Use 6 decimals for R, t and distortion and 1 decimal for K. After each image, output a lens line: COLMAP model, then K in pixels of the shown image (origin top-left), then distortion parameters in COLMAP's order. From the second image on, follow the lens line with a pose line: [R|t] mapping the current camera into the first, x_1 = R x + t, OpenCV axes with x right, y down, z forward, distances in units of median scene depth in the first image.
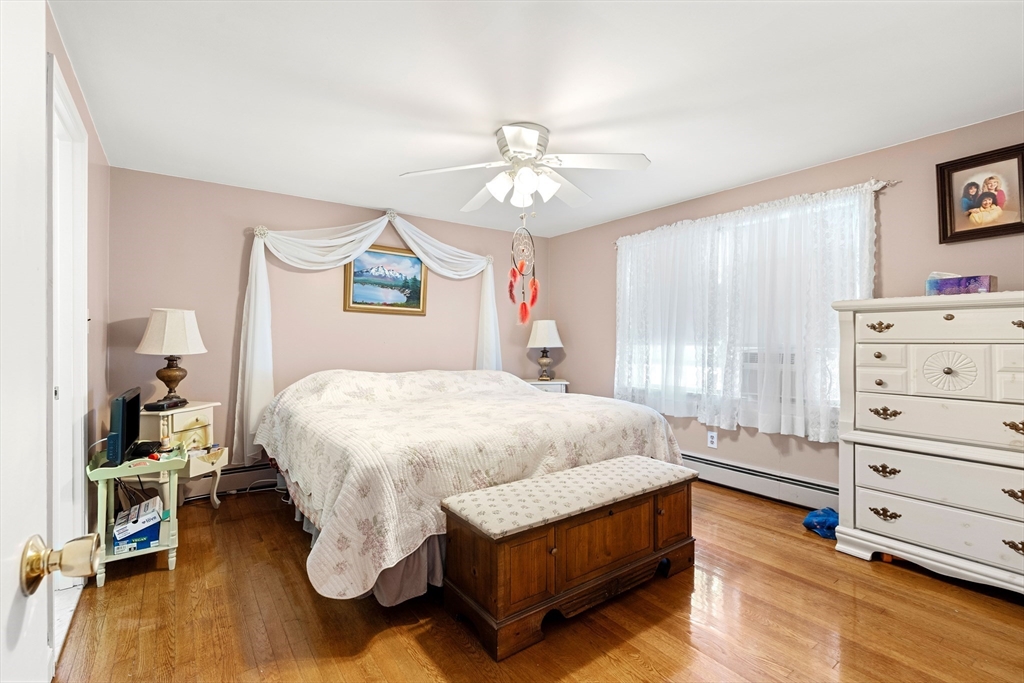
lens RADIAL K [[470.4, 0, 512.6], [0, 470.4, 319.3], [0, 0, 1]] dist [-0.009680, 0.000878]
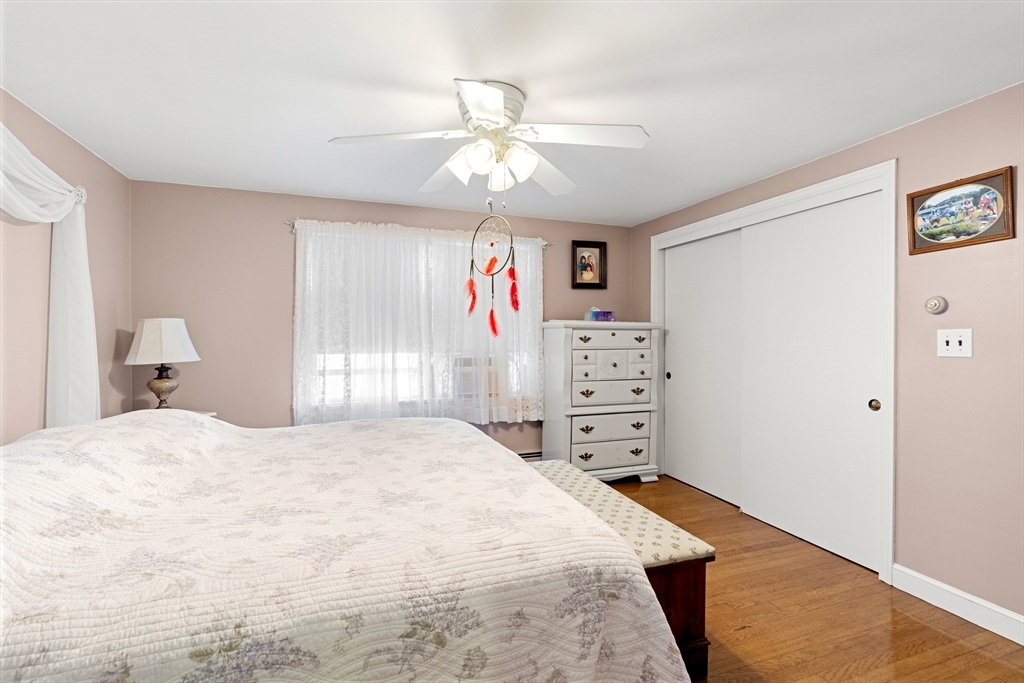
lens RADIAL K [[456.4, 0, 512.0], [0, 456.4, 341.5], [0, 0, 1]] dist [0.000018, 0.000166]
pose [[0.286258, -0.005091, 0.958139, -0.460809], [-0.039937, 0.999053, 0.017240, 0.004253], [-0.957320, -0.043200, 0.285784, 0.485612]]
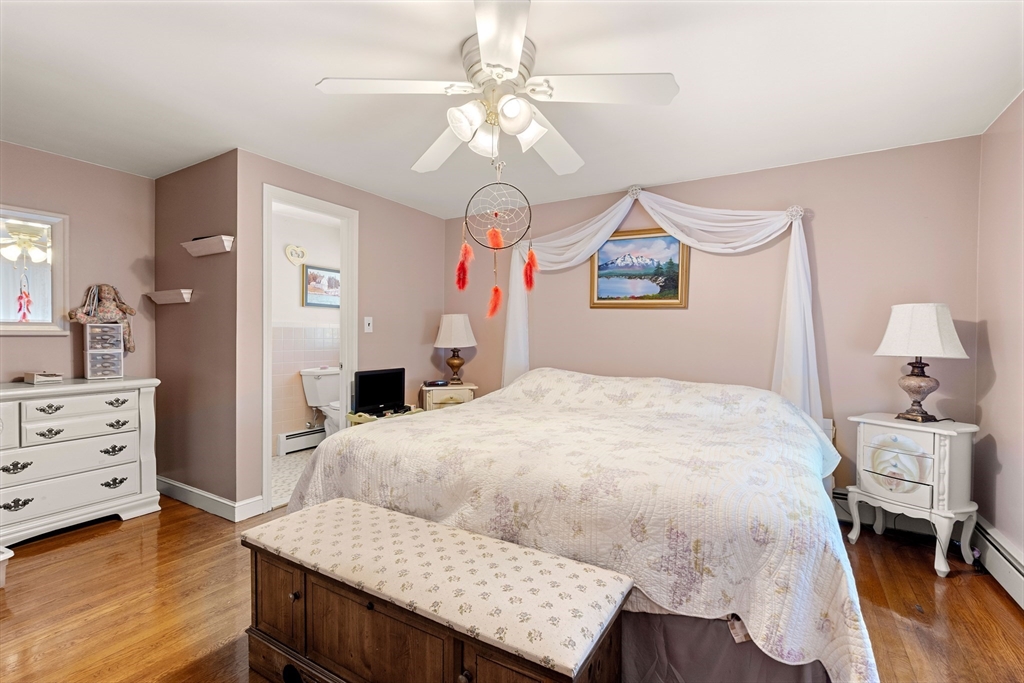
lens RADIAL K [[470.4, 0, 512.6], [0, 470.4, 319.3], [0, 0, 1]] dist [-0.009680, 0.000878]
pose [[0.380904, -0.029860, -0.924132, 0.460631], [0.028208, 0.999388, -0.020665, 0.020292], [0.924184, -0.018197, 0.381513, 0.488783]]
